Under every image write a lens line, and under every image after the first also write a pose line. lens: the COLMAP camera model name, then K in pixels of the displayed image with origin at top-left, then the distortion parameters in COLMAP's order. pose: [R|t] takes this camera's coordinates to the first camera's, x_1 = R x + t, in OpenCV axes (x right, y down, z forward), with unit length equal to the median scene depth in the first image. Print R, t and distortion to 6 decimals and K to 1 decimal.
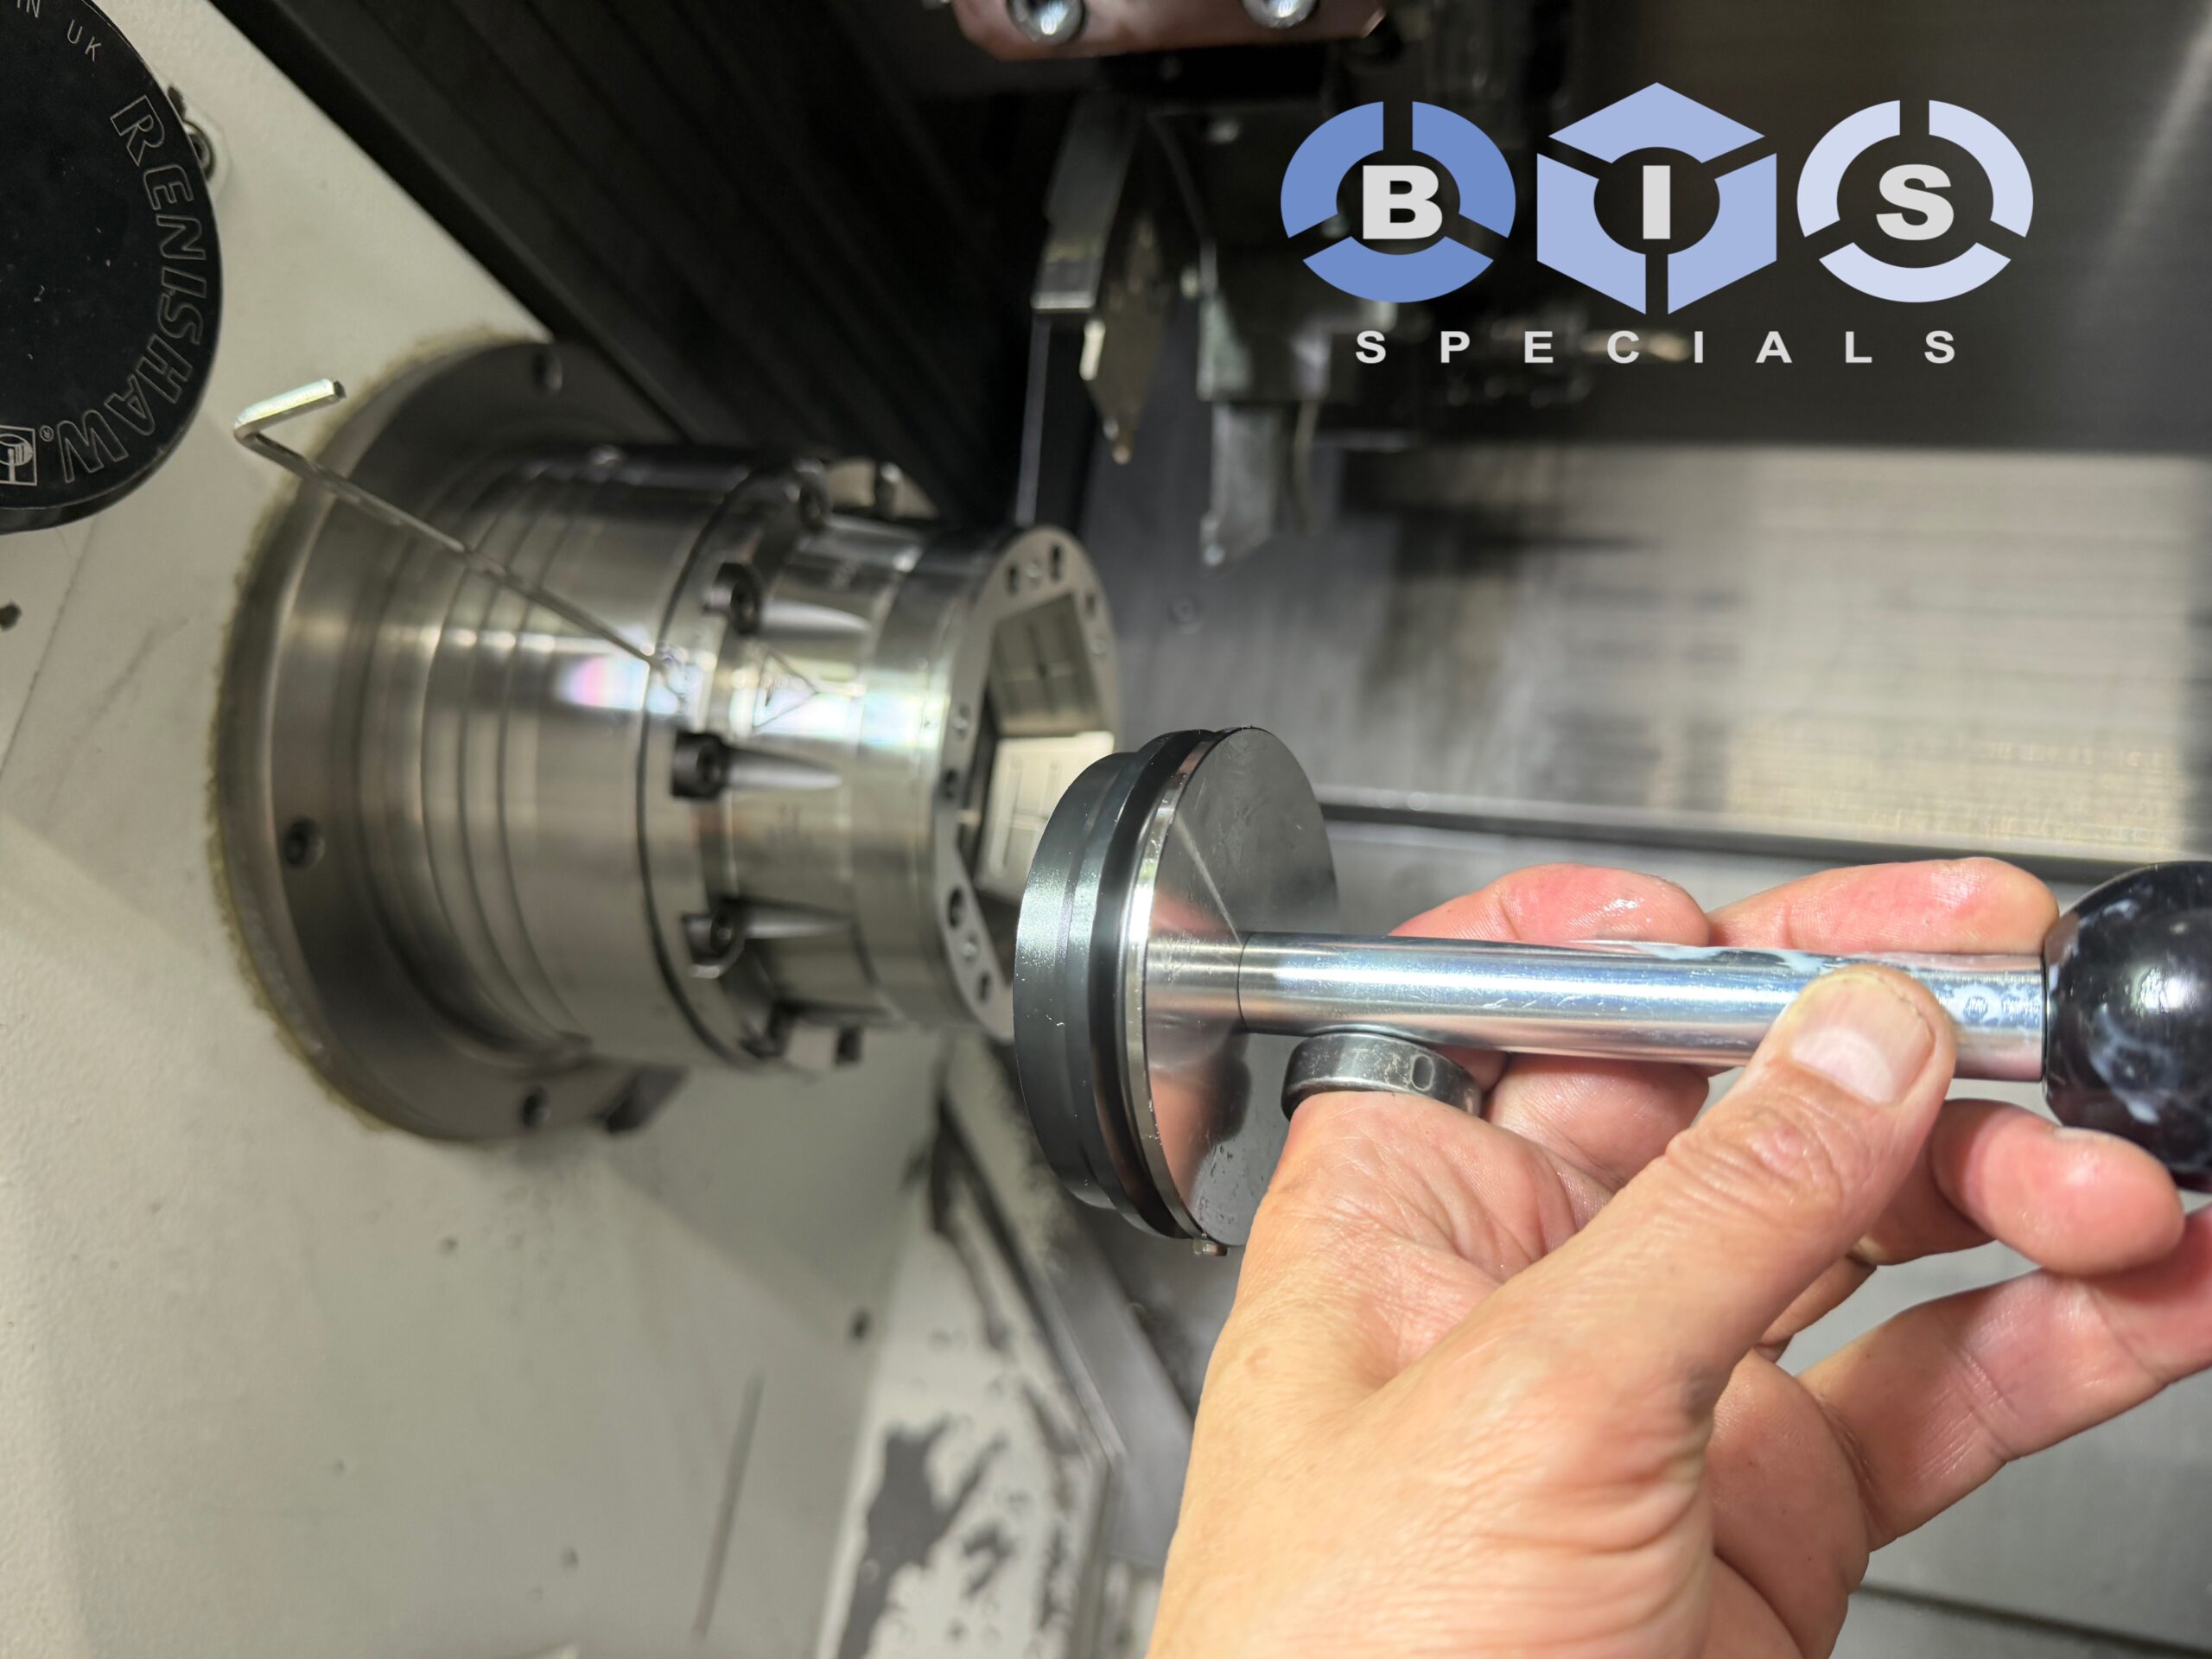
lens RADIAL K [[1623.2, 0, 1100.4], [0, 1623.2, 791.0], [0, 0, 1]] dist [-0.013453, -0.020445]
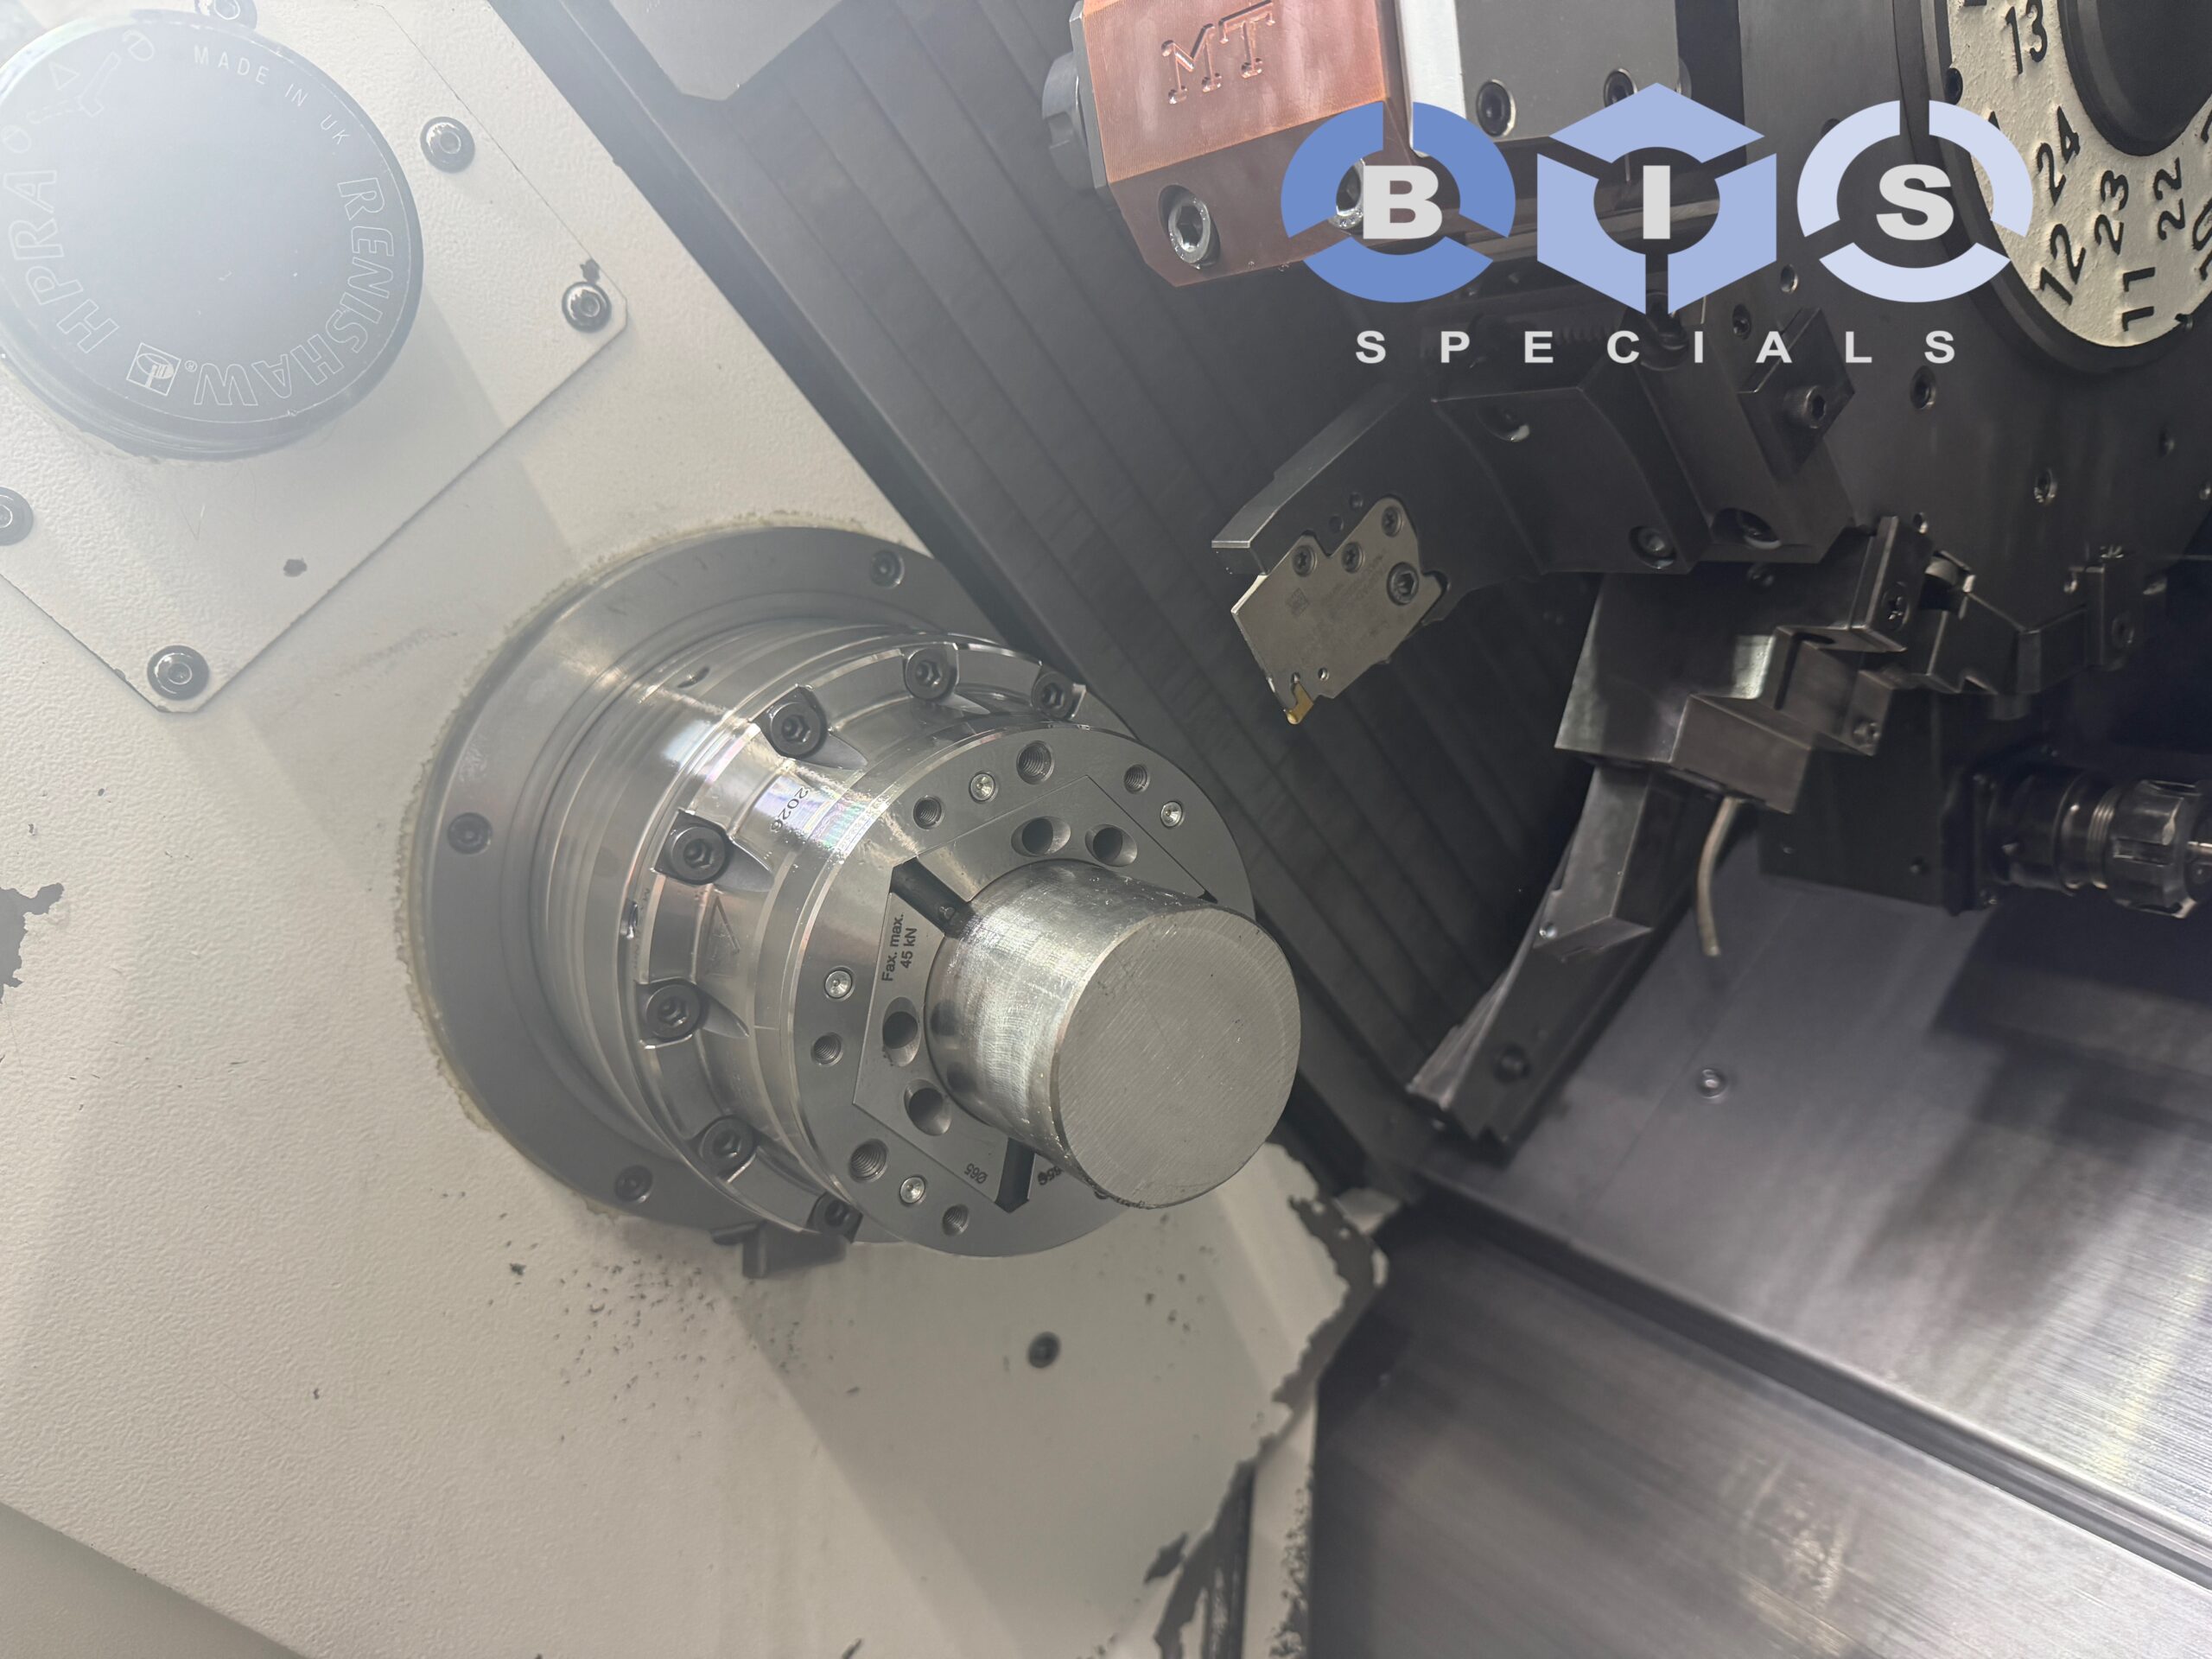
lens RADIAL K [[1623.2, 0, 1110.9], [0, 1623.2, 839.3], [0, 0, 1]] dist [-0.013453, -0.020445]
pose [[0.788987, 0.212266, -0.576578, 0.455037], [-0.367929, 0.914790, -0.166695, 0.048625], [0.492064, 0.343660, 0.799857, 0.215104]]
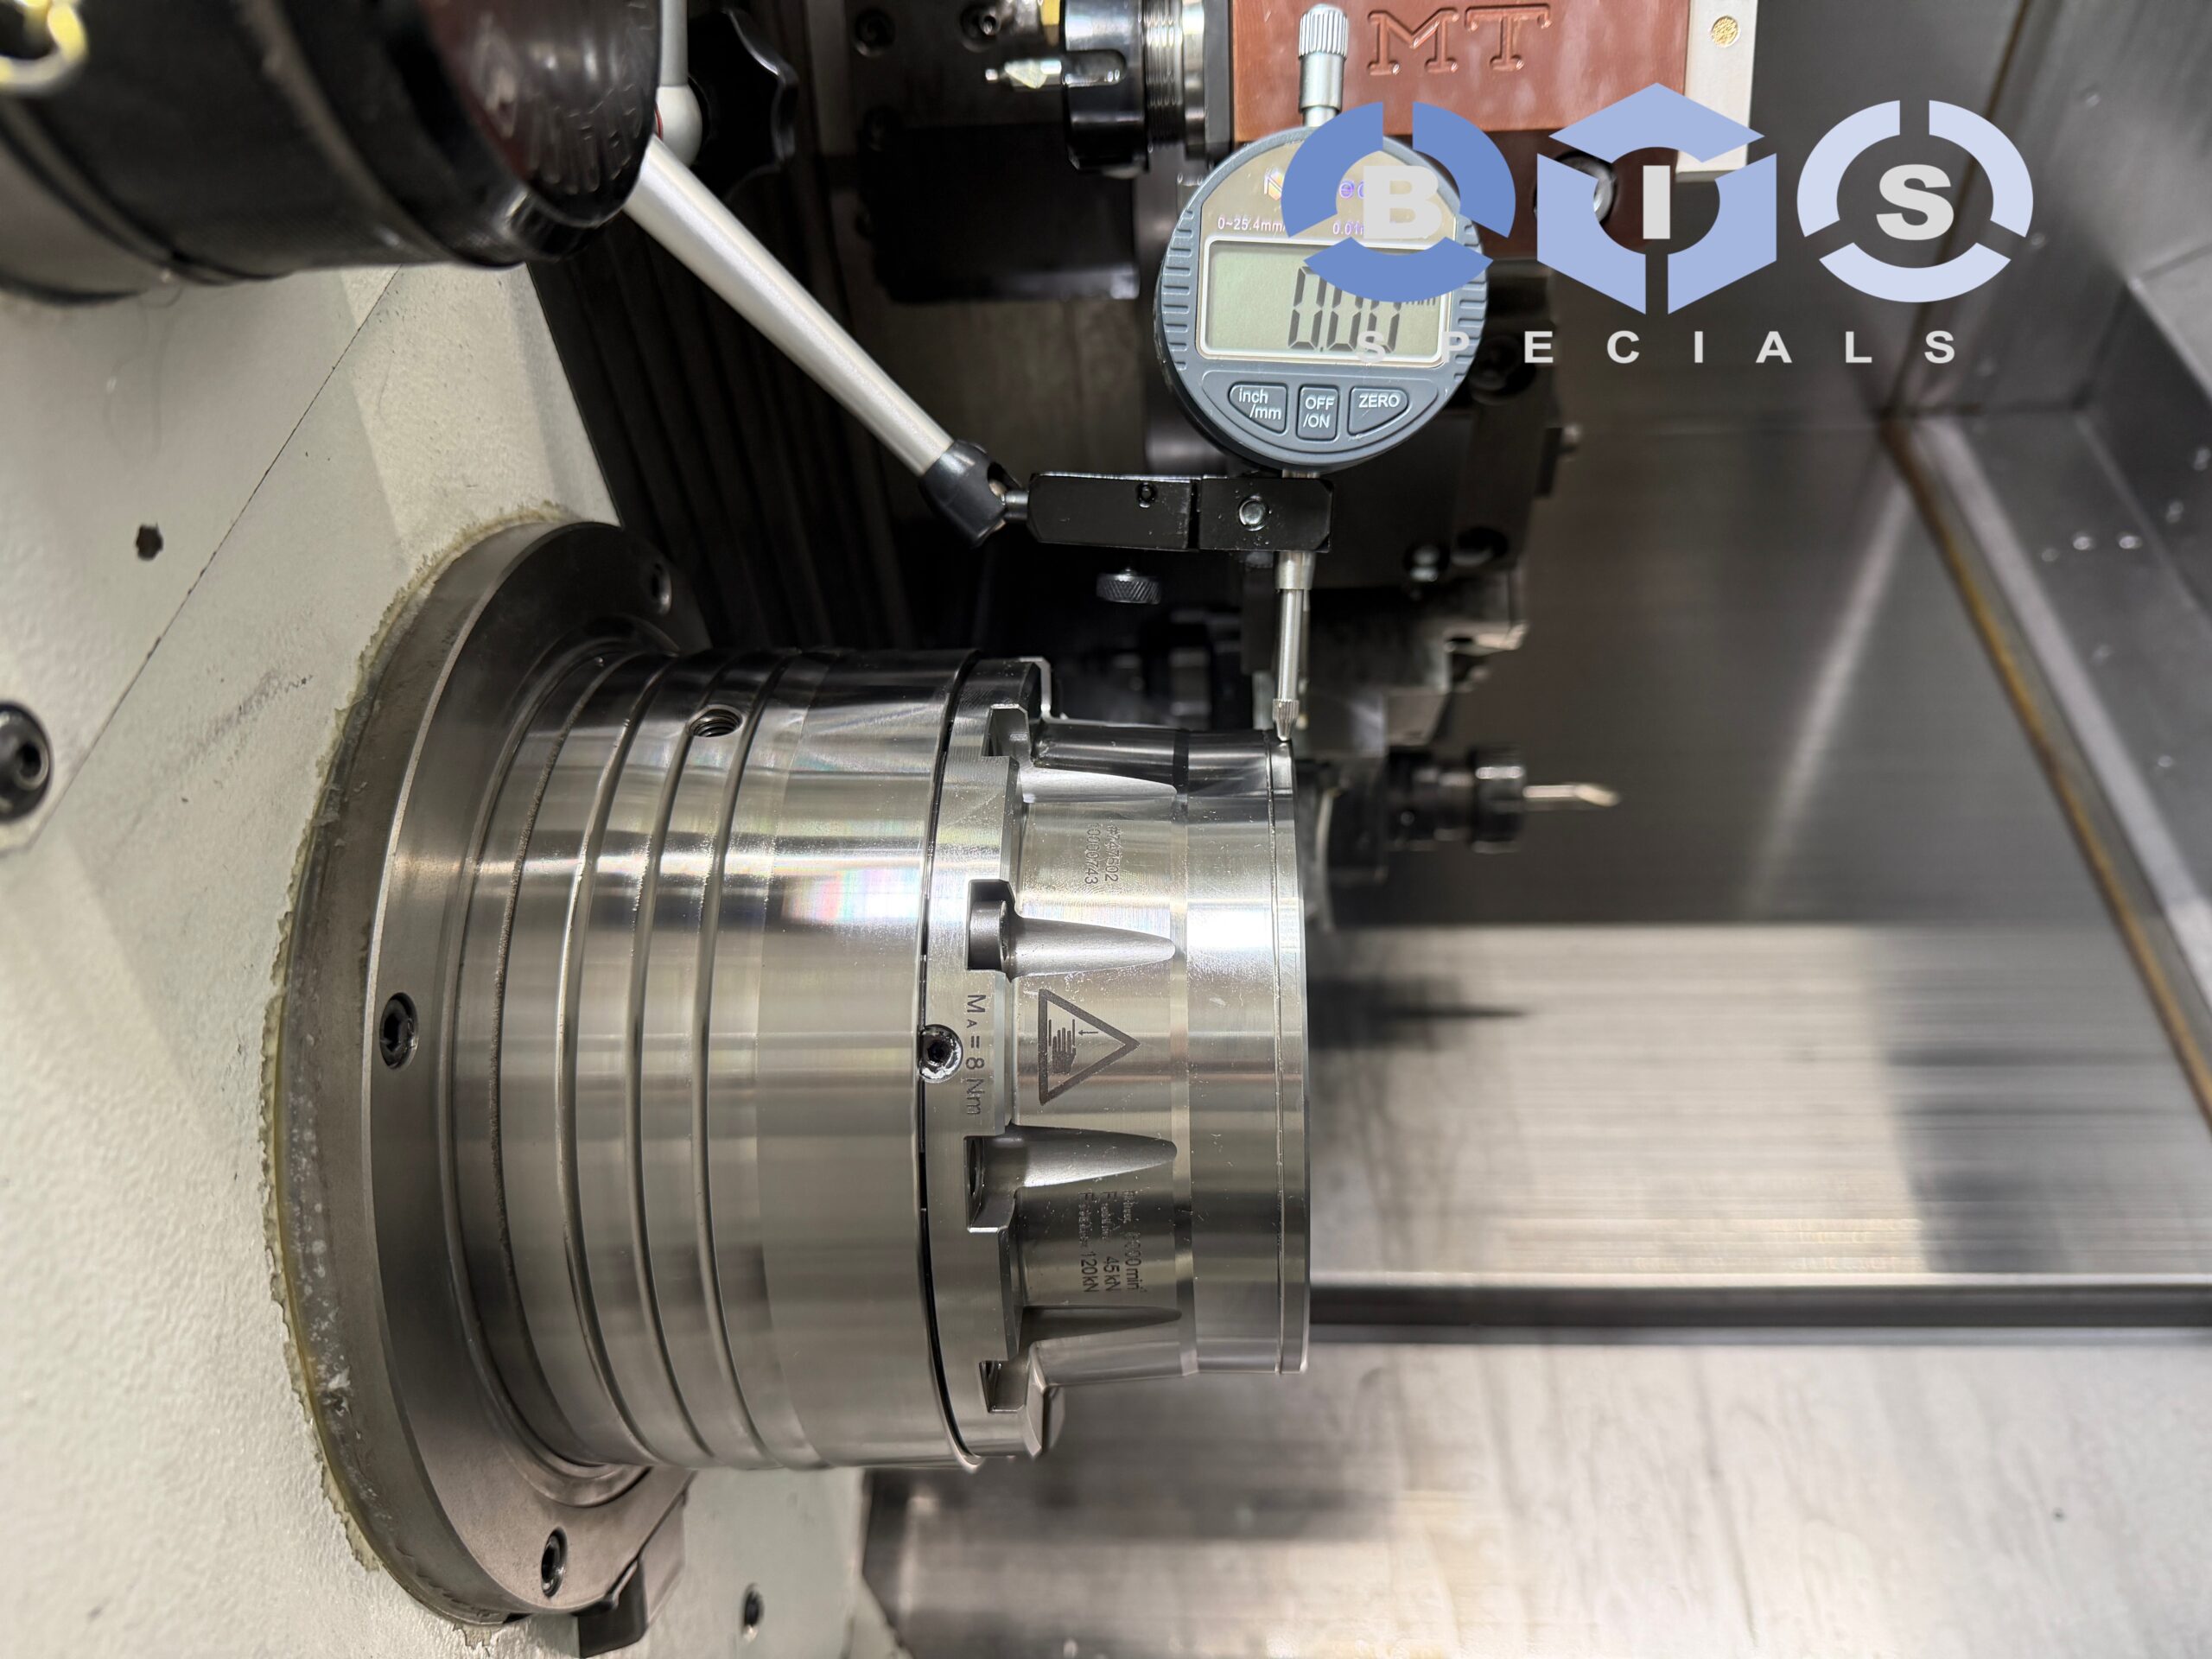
lens RADIAL K [[1623.2, 0, 1108.5], [0, 1623.2, 833.9], [0, 0, 1]] dist [-0.013453, -0.020445]
pose [[0.965934, 0.044130, 0.255000, -0.301944], [0.060169, 0.920055, -0.387142, 0.186159], [-0.251698, 0.389297, 0.886056, 0.232903]]
